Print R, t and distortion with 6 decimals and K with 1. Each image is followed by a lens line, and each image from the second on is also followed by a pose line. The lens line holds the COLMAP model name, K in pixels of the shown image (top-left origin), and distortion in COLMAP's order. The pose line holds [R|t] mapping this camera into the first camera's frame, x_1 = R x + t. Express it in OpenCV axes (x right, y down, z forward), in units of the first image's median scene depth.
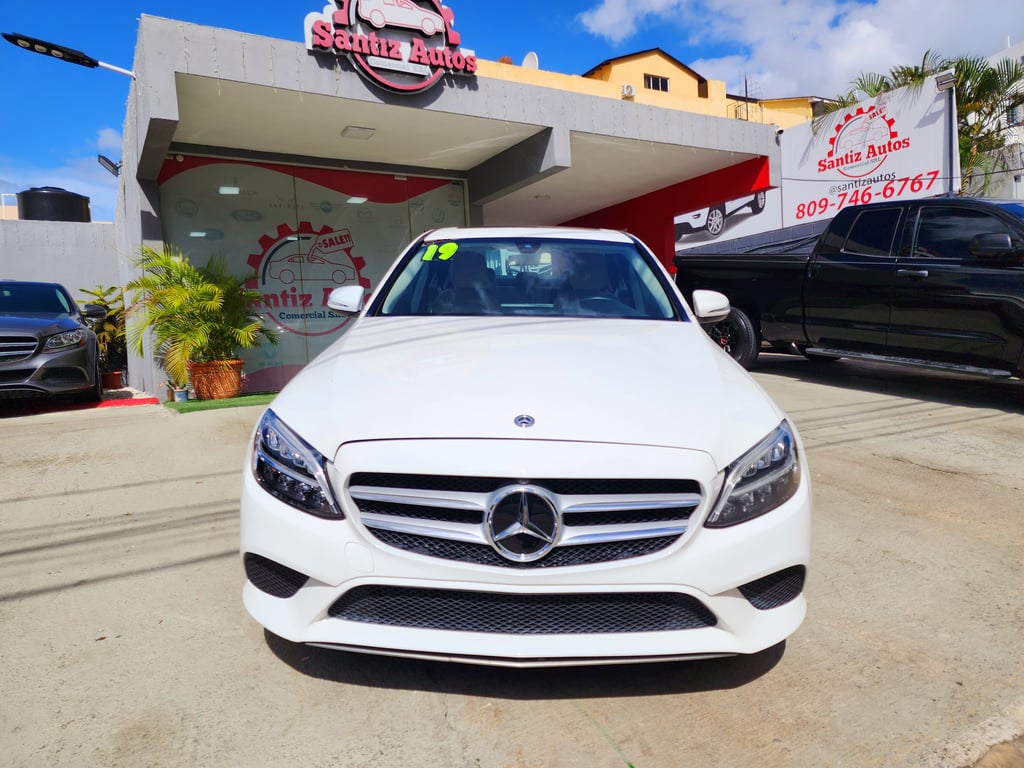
lens RADIAL K [[682.3, 0, 508.5], [0, 682.3, 383.5], [0, 0, 1]] dist [0.037895, -0.010461]
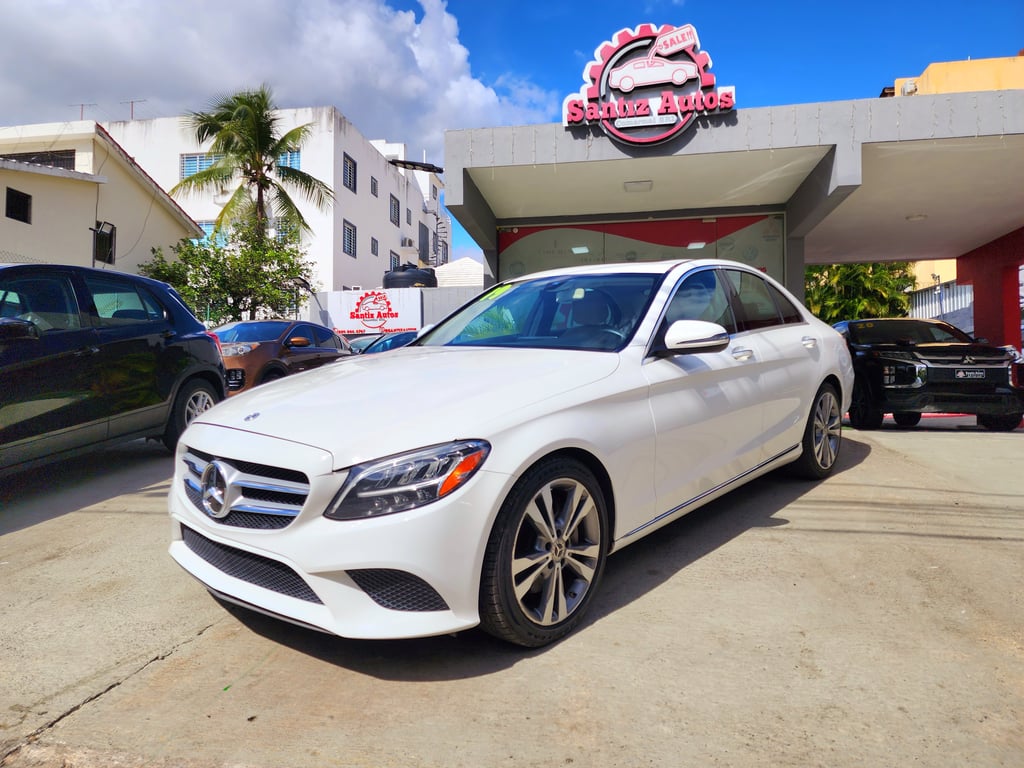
lens RADIAL K [[682.3, 0, 508.0], [0, 682.3, 384.5], [0, 0, 1]] dist [0.037895, -0.010461]
pose [[0.760534, 0.032426, -0.648488, 0.390363], [-0.076081, 0.996323, -0.039408, 0.002063], [0.644825, 0.079308, 0.760204, 0.090007]]
